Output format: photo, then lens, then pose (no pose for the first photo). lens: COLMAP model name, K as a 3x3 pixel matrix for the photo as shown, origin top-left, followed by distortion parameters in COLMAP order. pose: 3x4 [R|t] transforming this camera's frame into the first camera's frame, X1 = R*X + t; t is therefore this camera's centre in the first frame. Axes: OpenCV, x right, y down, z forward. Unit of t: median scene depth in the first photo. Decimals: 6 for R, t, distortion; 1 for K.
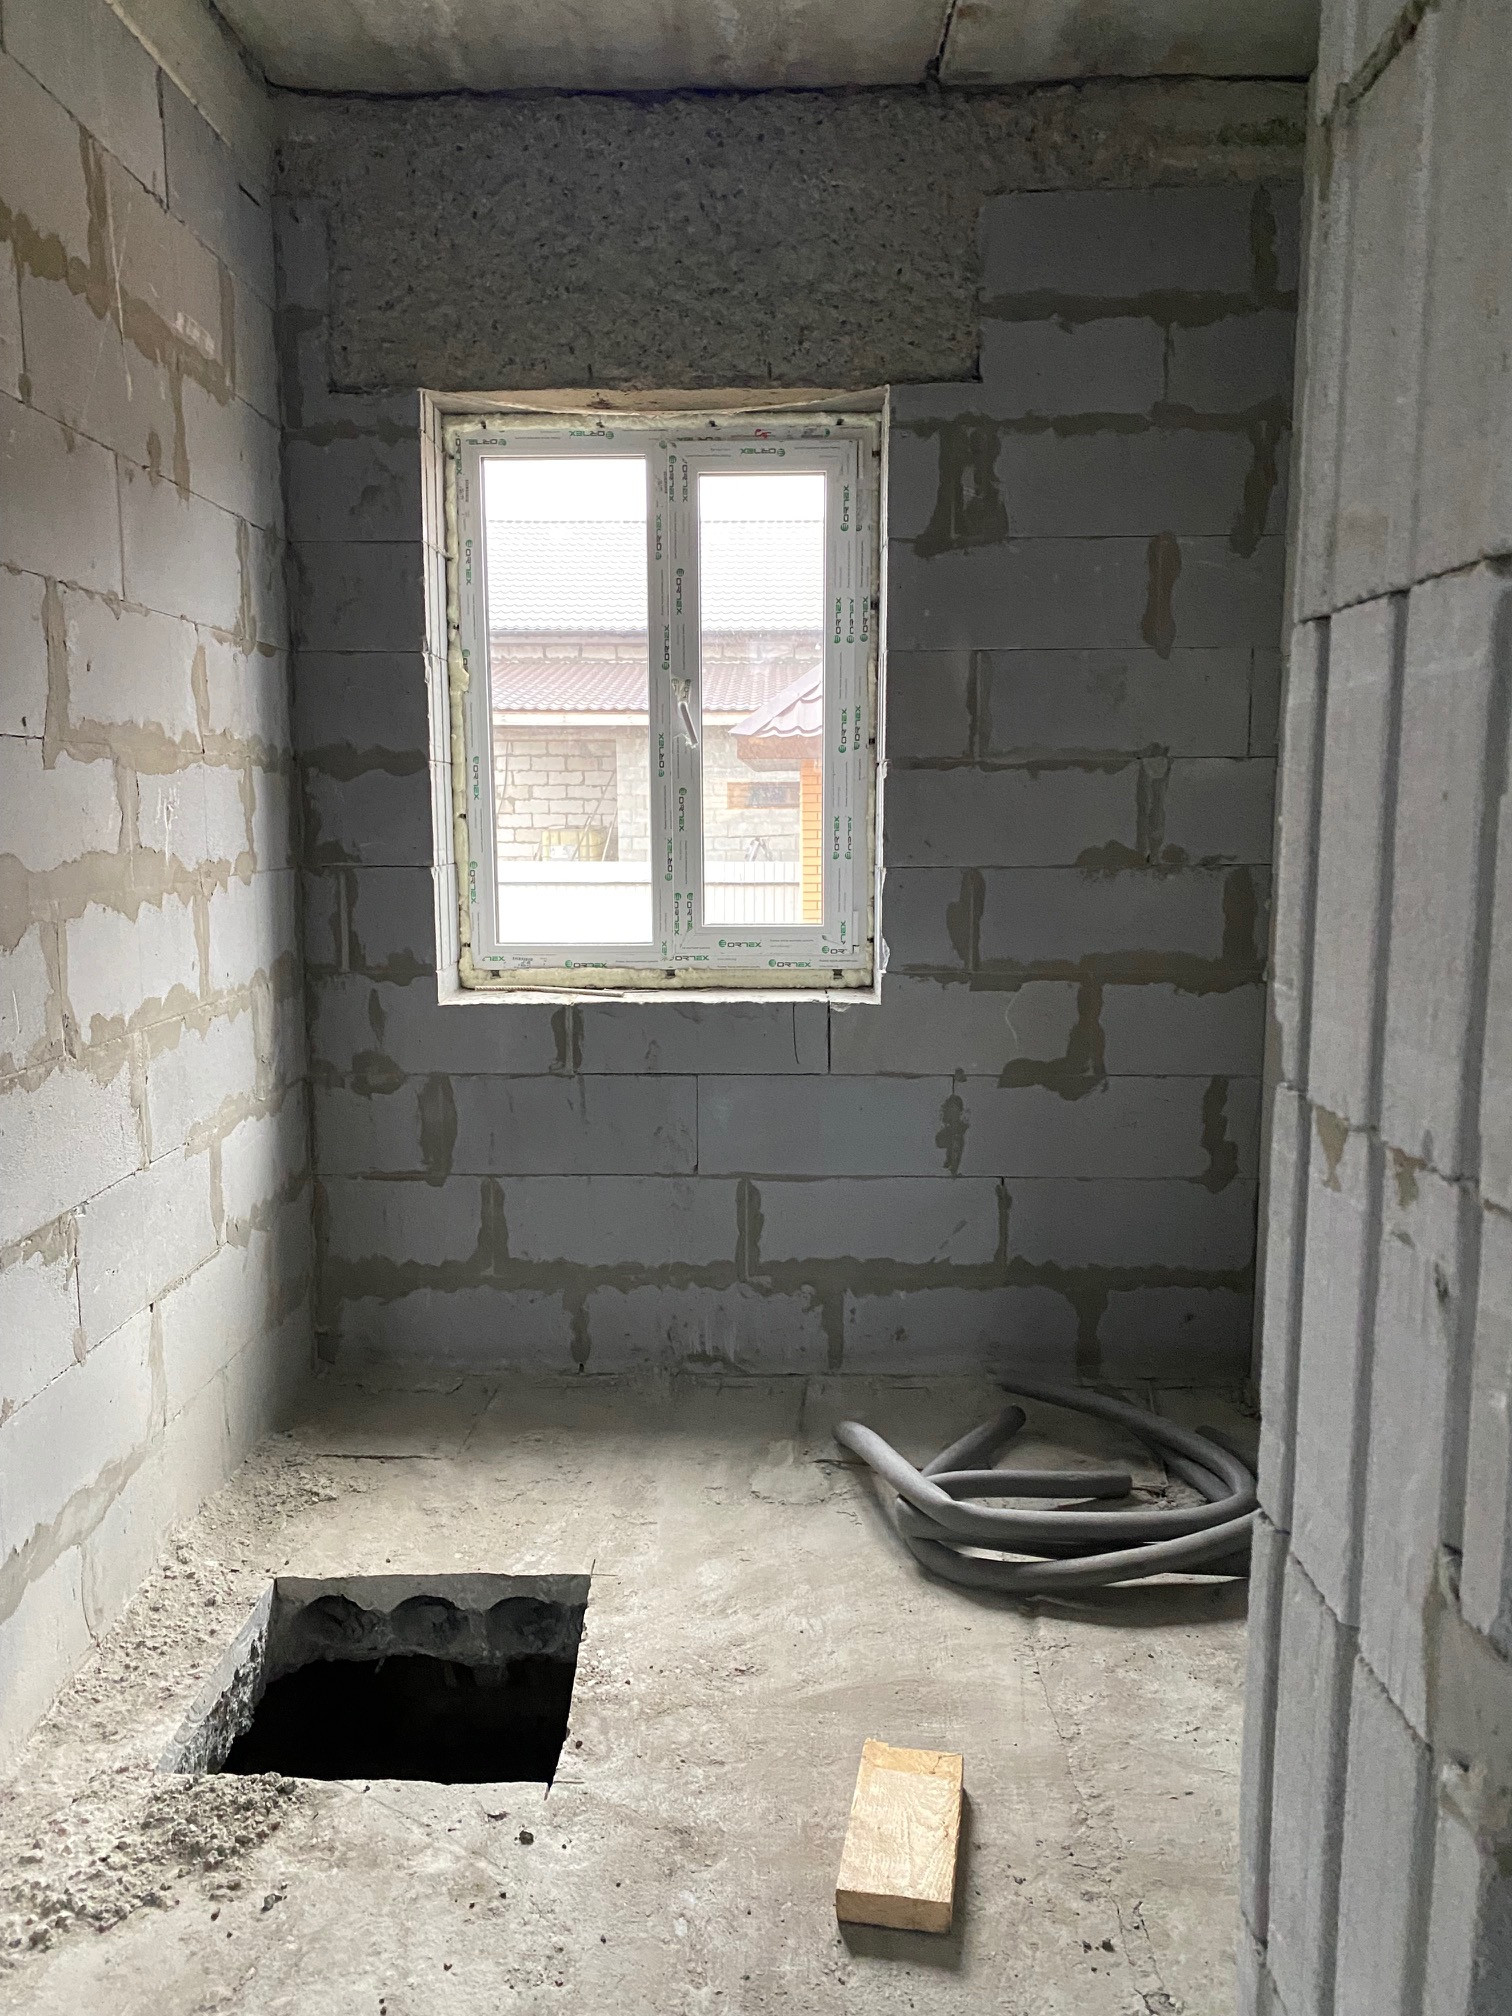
lens RADIAL K [[1546.3, 0, 724.1], [0, 1546.3, 1021.3], [0, 0, 1]] dist [0.049796, -0.050346]
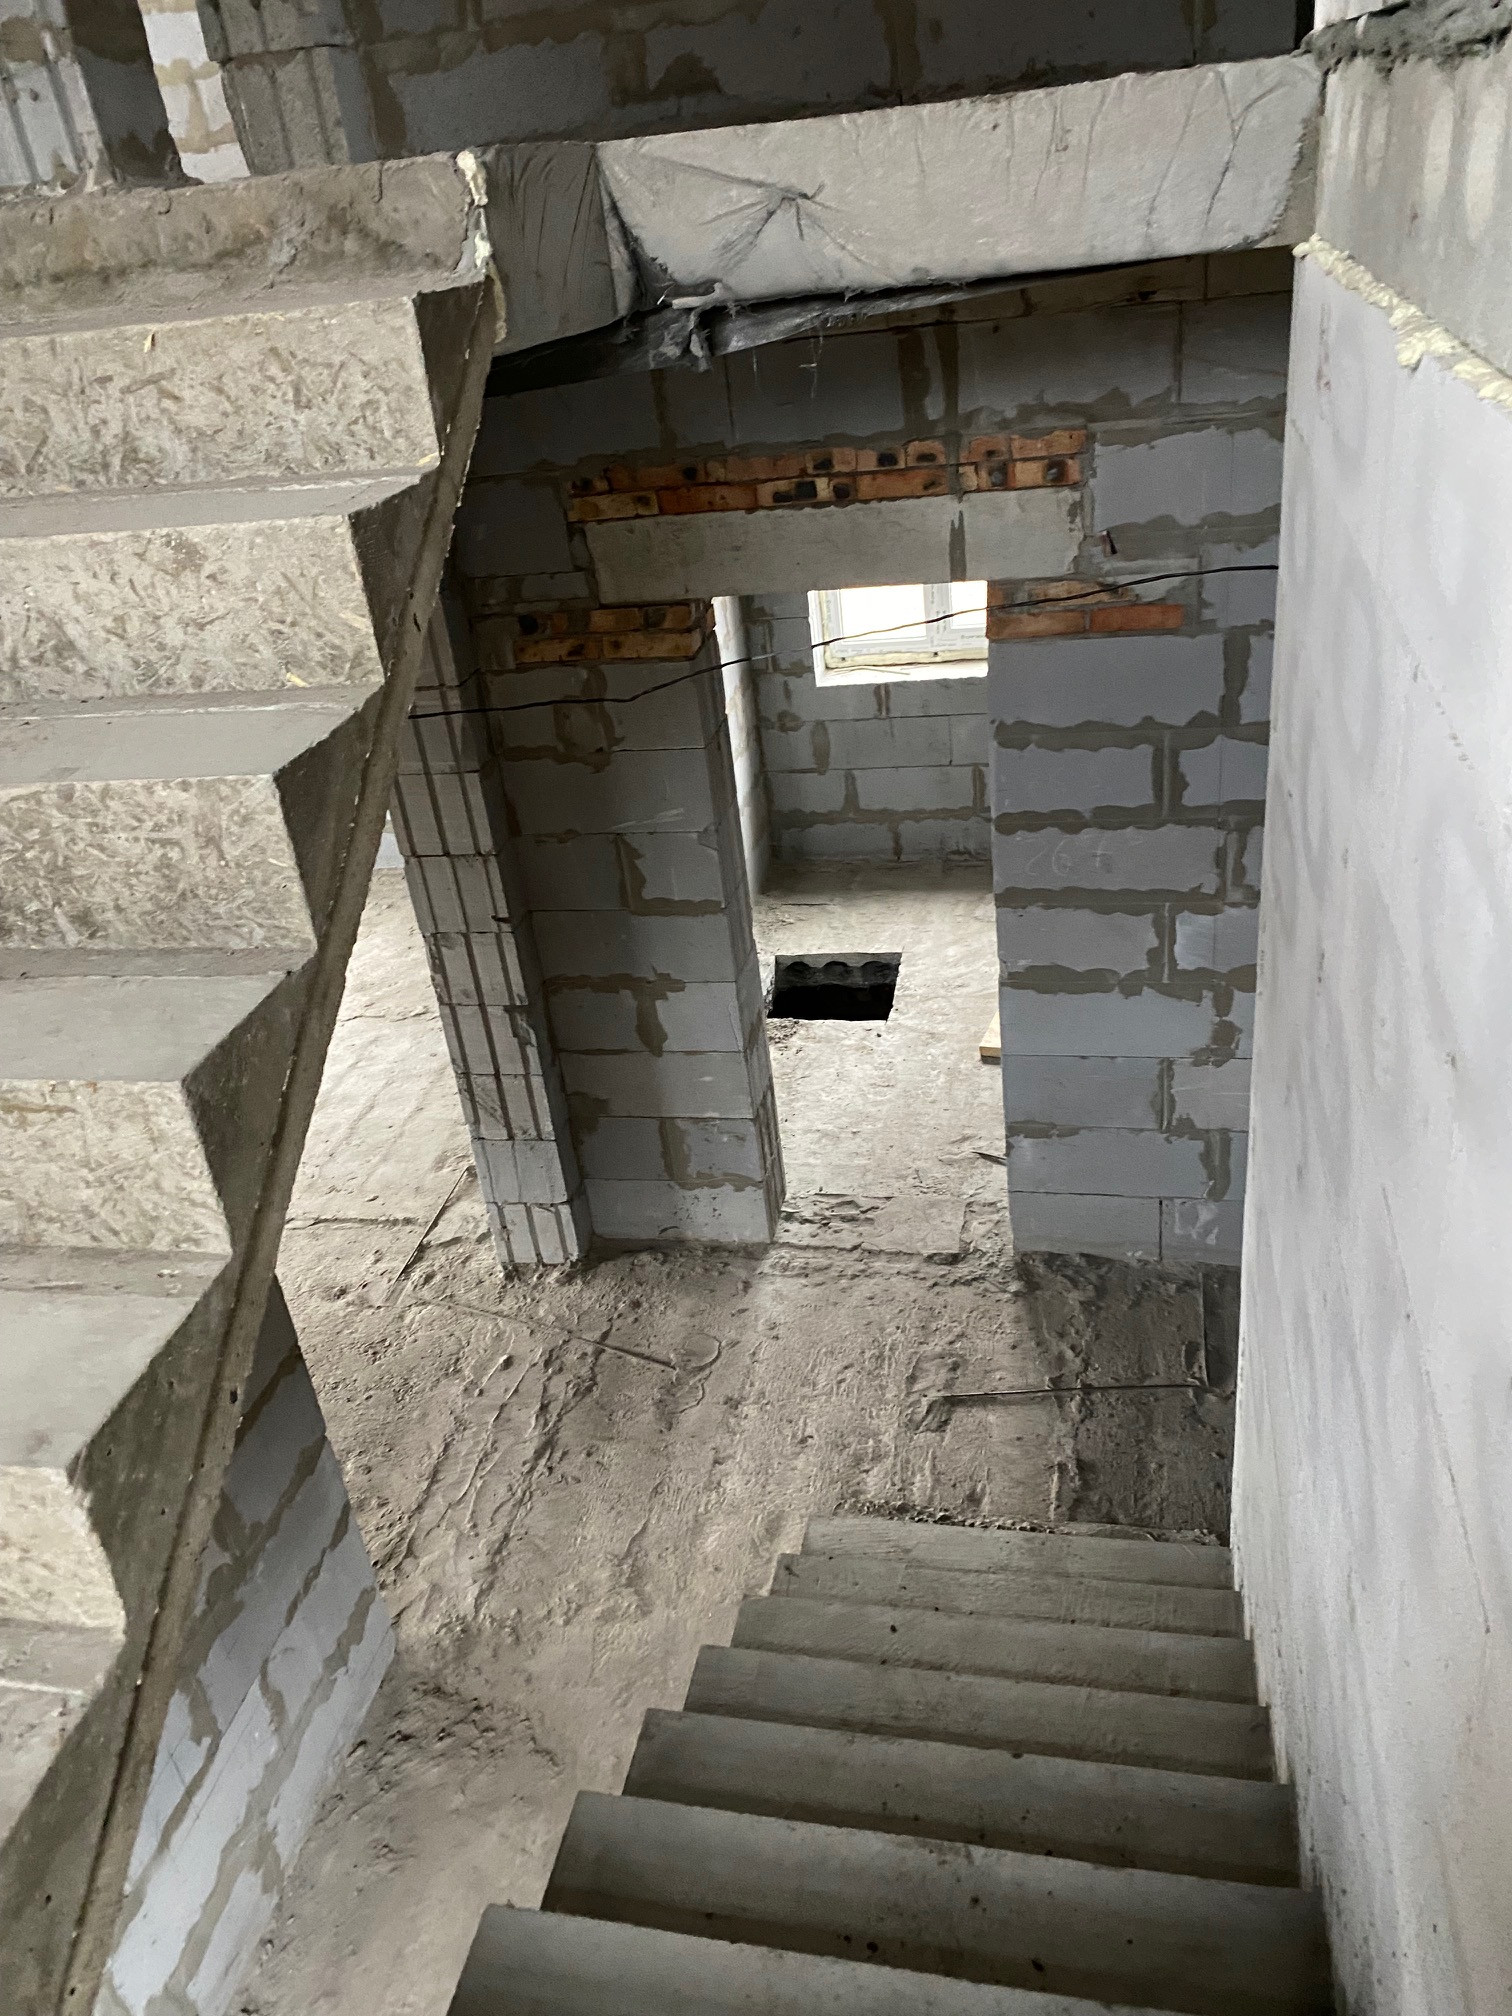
lens RADIAL K [[1546.3, 0, 774.0], [0, 1546.3, 995.2], [0, 0, 1]] dist [0.049796, -0.050346]
pose [[0.980673, -0.012239, -0.195269, 0.154202], [0.082094, 0.931676, 0.353894, -0.369068], [0.177596, -0.363085, 0.914674, -1.034436]]
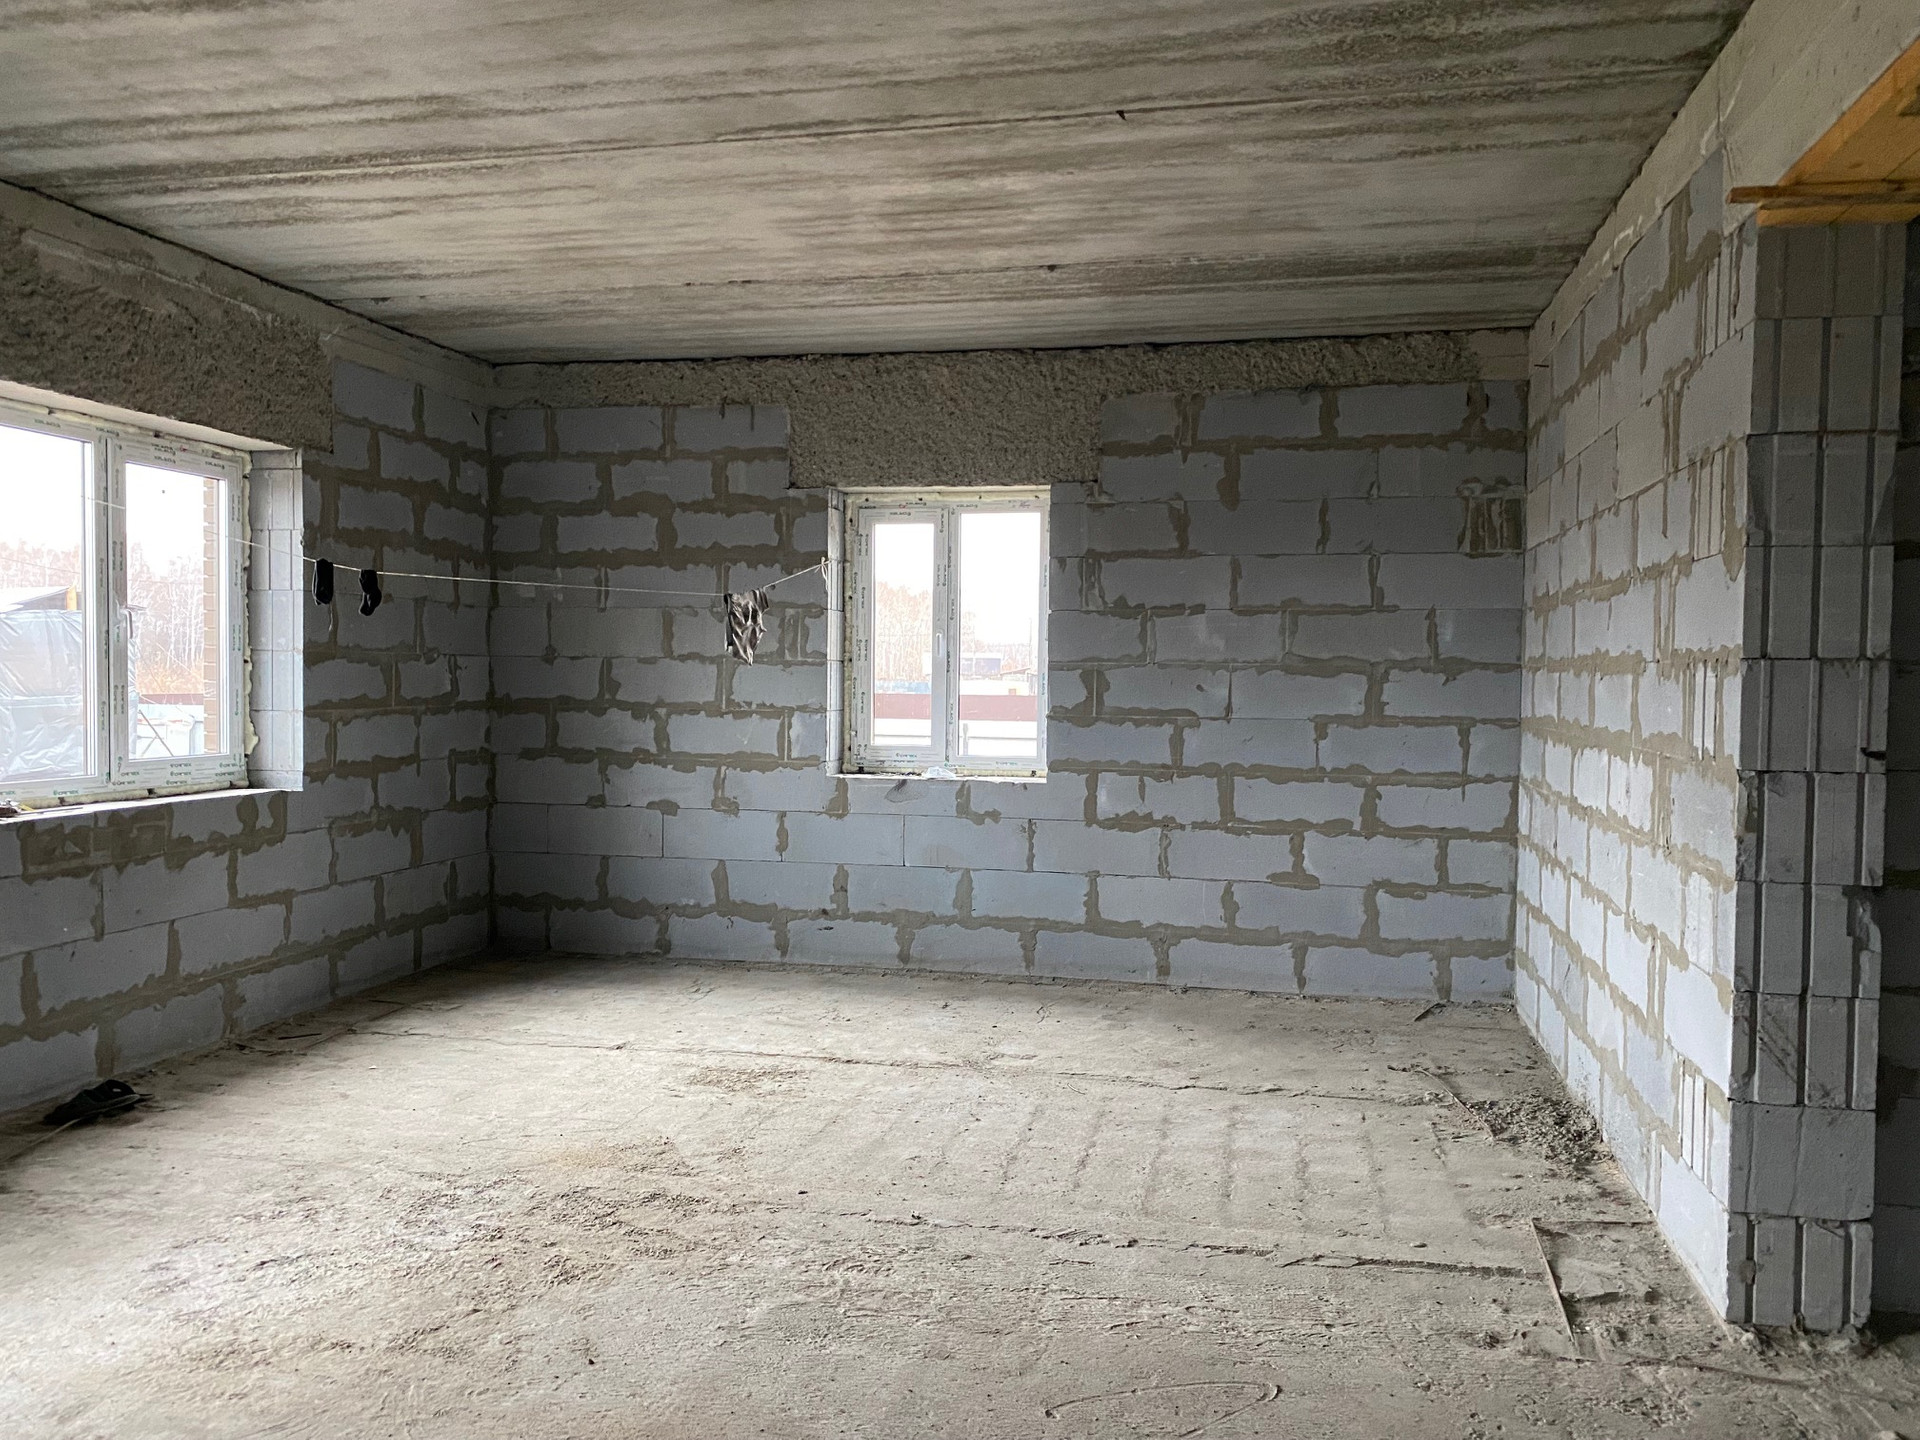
lens RADIAL K [[1472.6, 0, 977.9], [0, 1472.6, 712.9], [0, 0, 1]] dist [0.049796, -0.050346]
pose [[0.985445, 0.022193, -0.168541, -0.720000], [-0.041311, 0.992985, -0.110788, 0.114021], [0.164900, 0.116138, 0.979449, -0.870686]]
